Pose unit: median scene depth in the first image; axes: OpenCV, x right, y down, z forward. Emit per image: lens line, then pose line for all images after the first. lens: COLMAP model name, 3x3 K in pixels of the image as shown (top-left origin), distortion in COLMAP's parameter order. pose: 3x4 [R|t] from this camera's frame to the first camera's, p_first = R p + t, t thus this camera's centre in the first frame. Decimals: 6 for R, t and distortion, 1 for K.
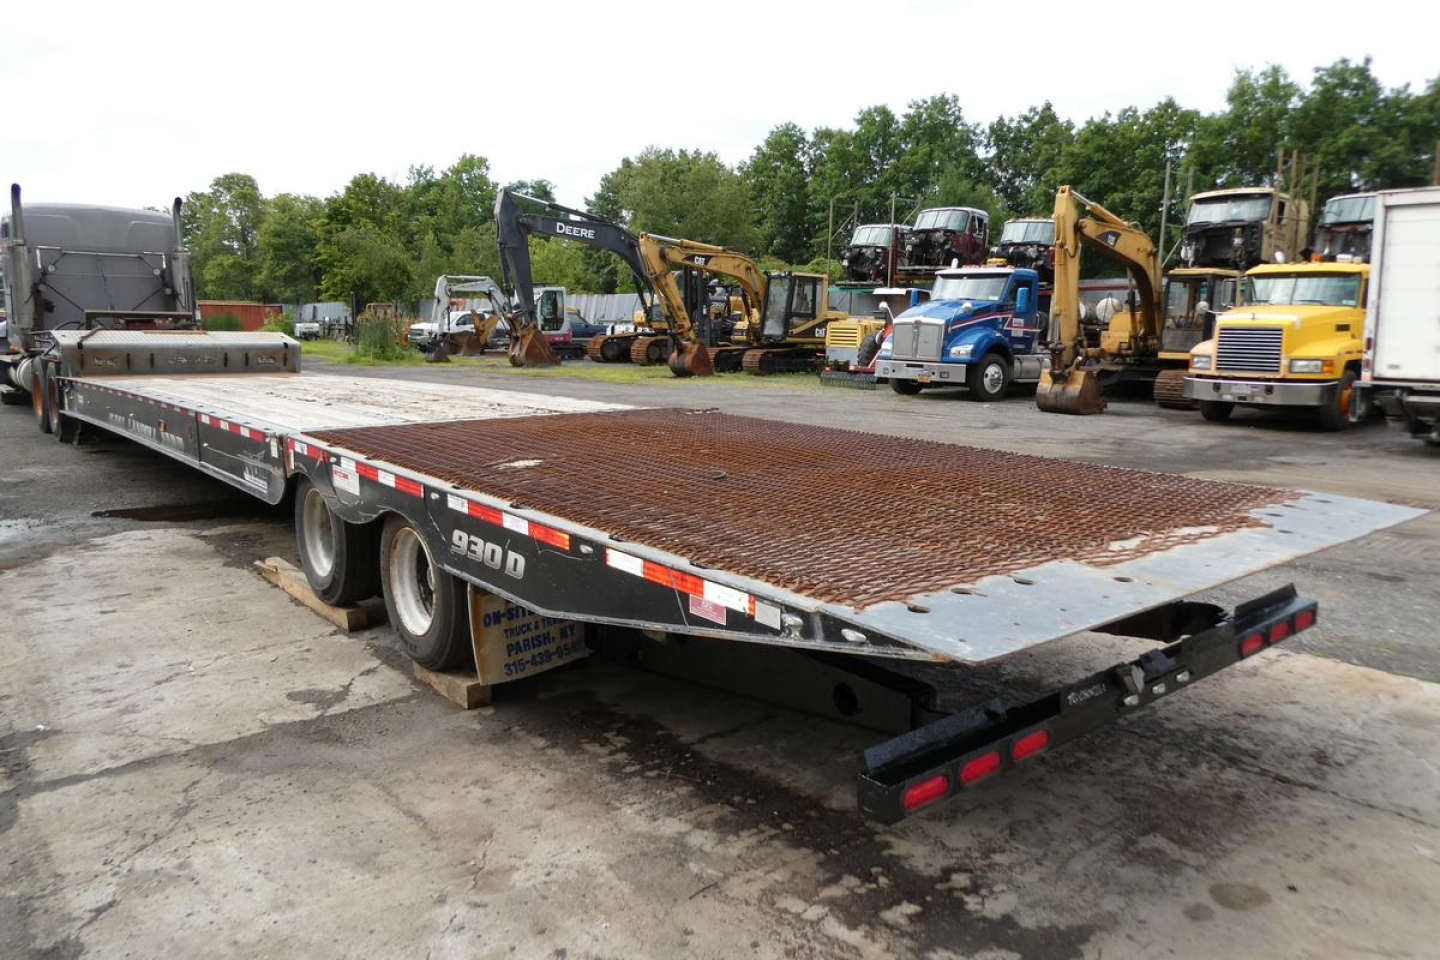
lens RADIAL K [[1054.9, 0, 720.0], [0, 1054.9, 480.0], [0, 0, 1]] dist [0.028729, -0.003671]
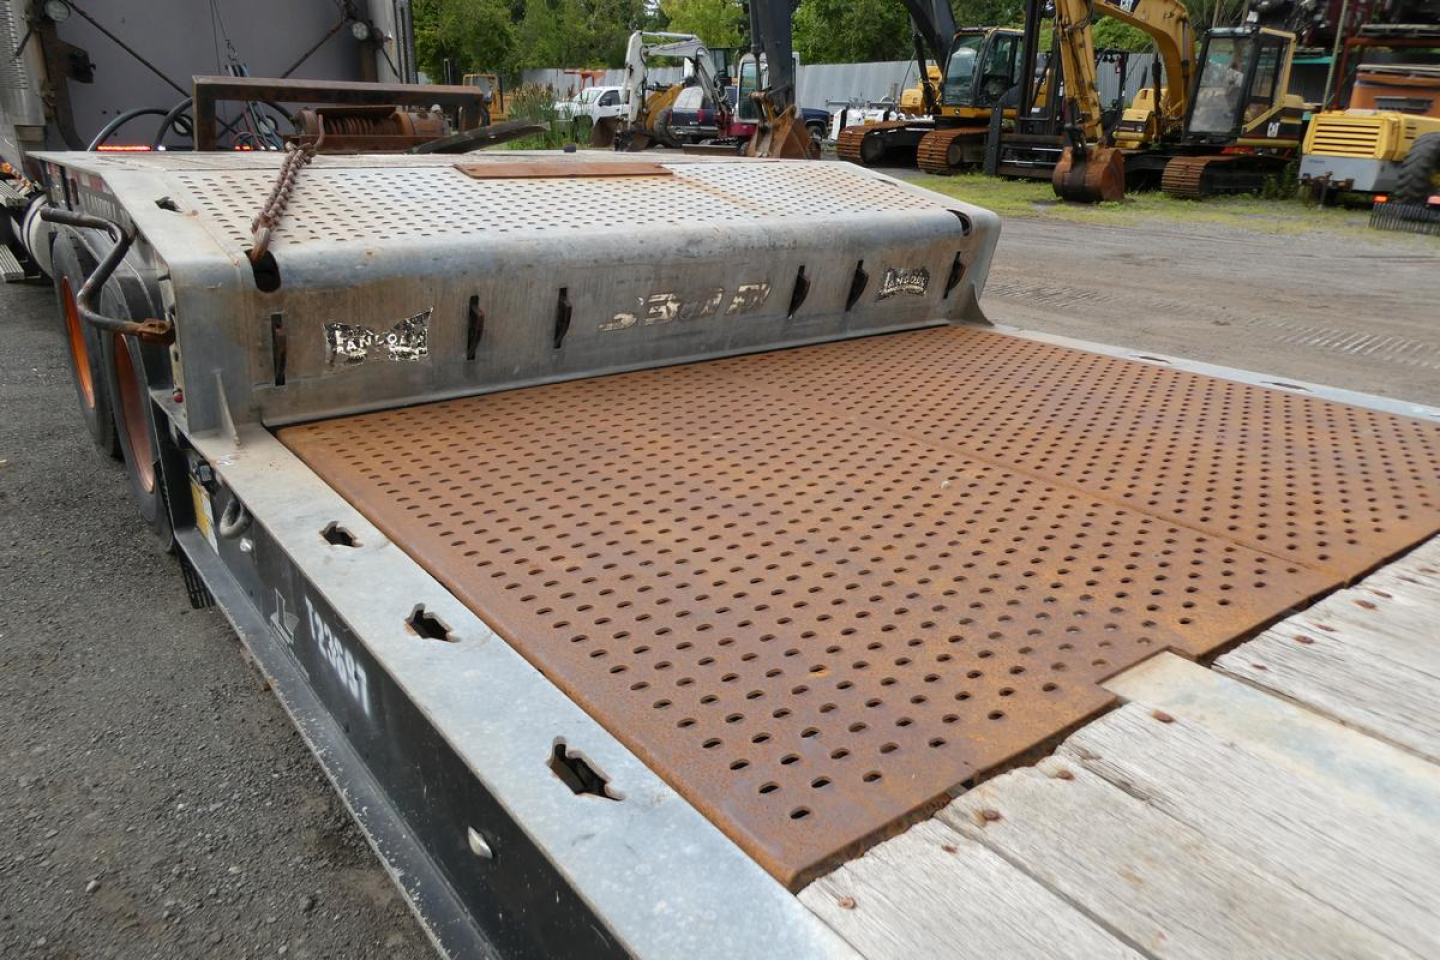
lens RADIAL K [[1042.4, 0, 720.6], [0, 1042.4, 474.2], [0, 0, 1]] dist [0.022261, -0.040109]
pose [[0.999274, 0.023966, -0.029622, -0.234896], [-0.017769, 0.980816, 0.194127, -0.058690], [0.033707, -0.193460, 0.980529, 0.373128]]
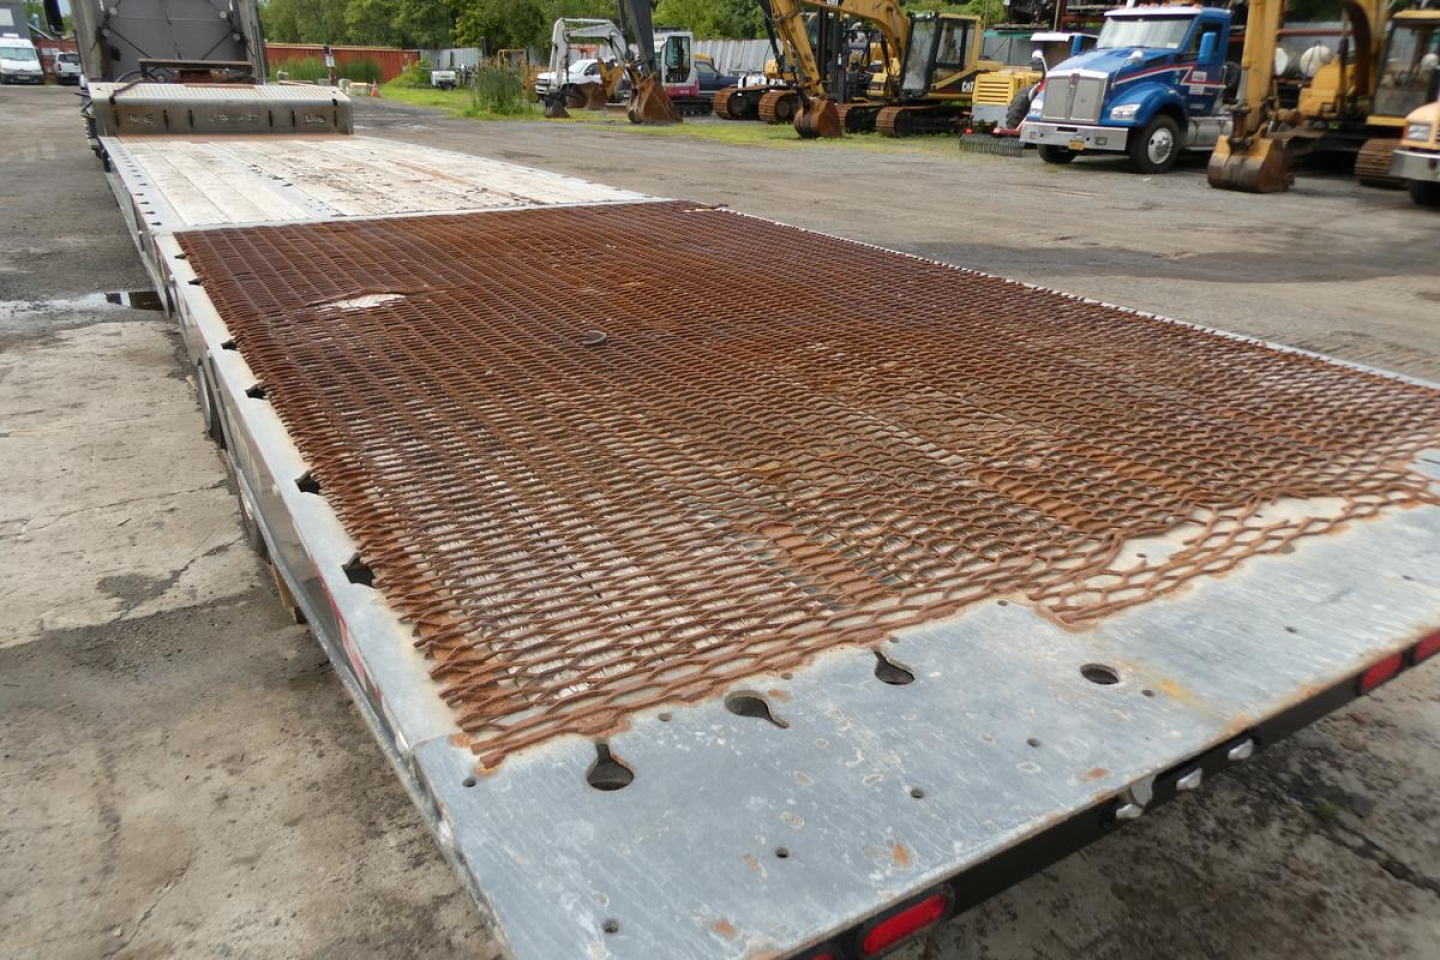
lens RADIAL K [[1044.2, 0, 726.2], [0, 1044.2, 477.1], [0, 0, 1]] dist [0.054639, -0.066825]
pose [[0.990289, 0.055017, -0.127671, 0.027830], [-0.025759, 0.975073, 0.220385, -0.010998], [0.136613, -0.214956, 0.967021, 0.053967]]
